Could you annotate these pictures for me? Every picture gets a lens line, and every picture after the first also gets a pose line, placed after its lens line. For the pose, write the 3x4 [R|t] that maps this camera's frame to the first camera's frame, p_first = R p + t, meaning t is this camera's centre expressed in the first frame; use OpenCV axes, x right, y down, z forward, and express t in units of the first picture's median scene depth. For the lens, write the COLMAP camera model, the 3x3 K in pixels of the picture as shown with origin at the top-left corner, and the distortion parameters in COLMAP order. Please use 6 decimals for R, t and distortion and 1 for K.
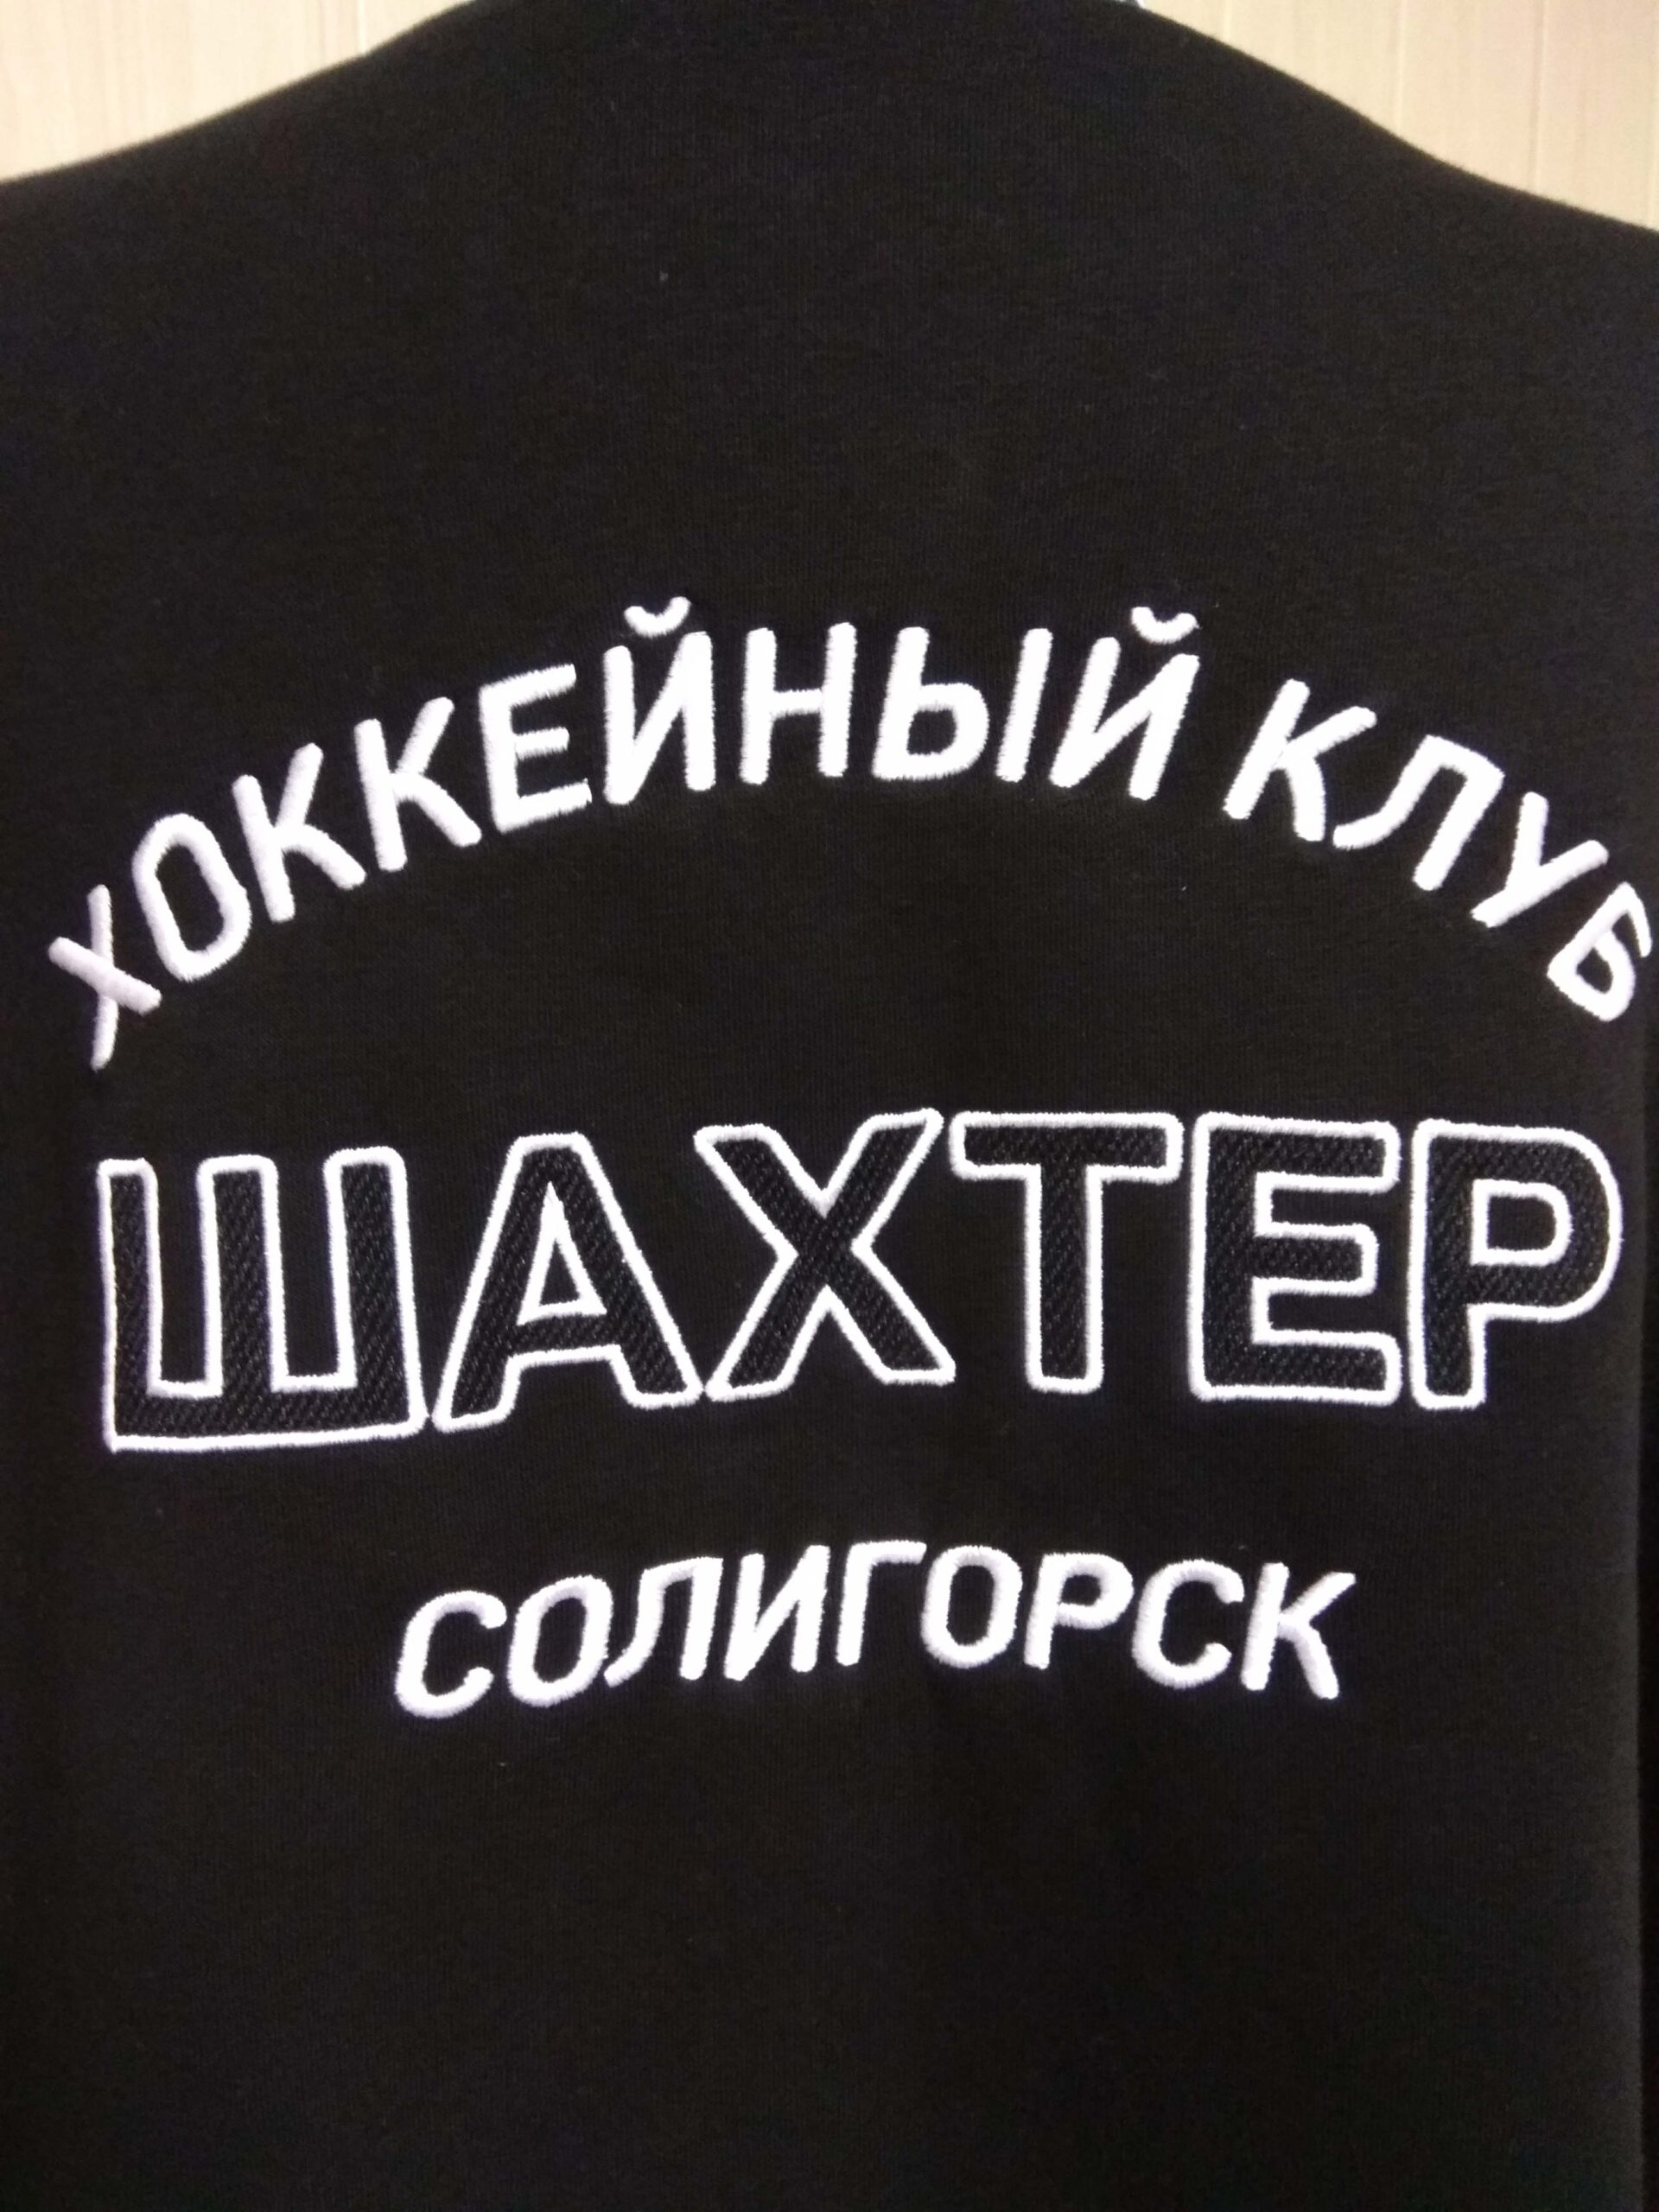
lens RADIAL K [[1671.8, 0, 832.0], [0, 1671.8, 1114.8], [0, 0, 1]] dist [0.087106, -0.123953]
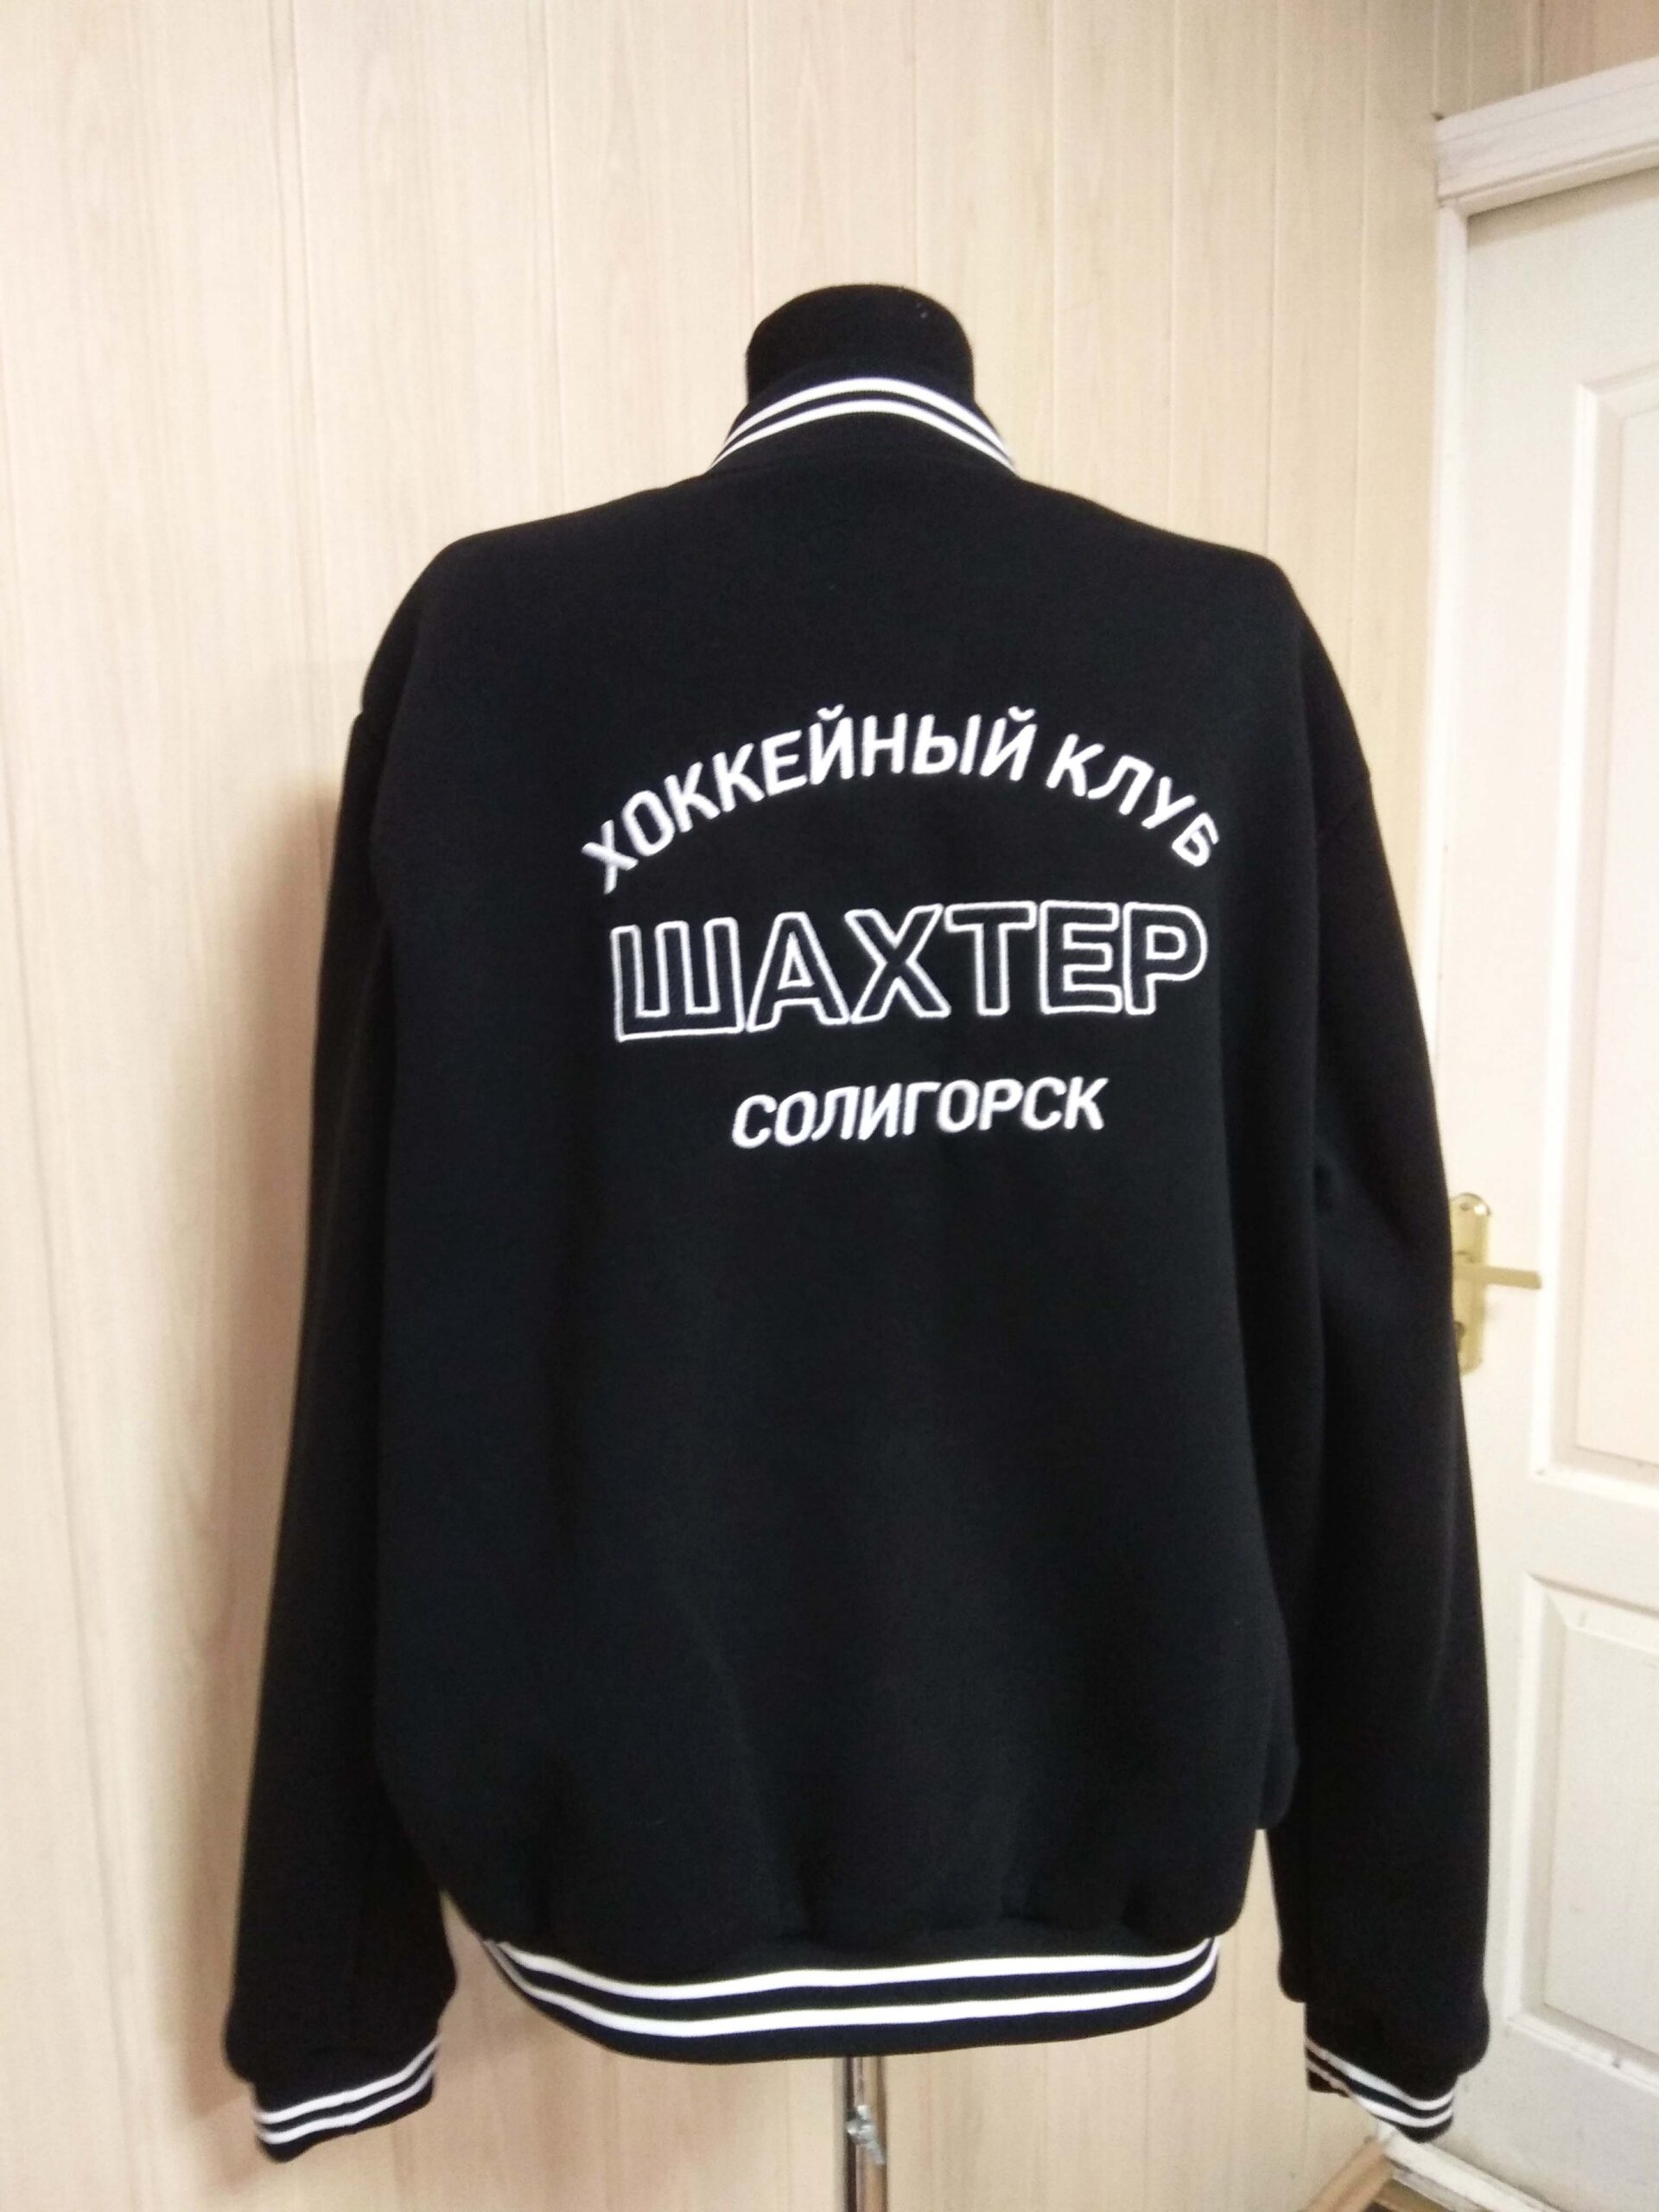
lens RADIAL K [[1671.8, 0, 832.0], [0, 1671.8, 1114.8], [0, 0, 1]] dist [0.087106, -0.123953]
pose [[0.997015, -0.024957, 0.073070, -0.296983], [0.028575, 0.998395, -0.048905, 0.440748], [-0.071732, 0.050847, 0.996127, -1.515396]]
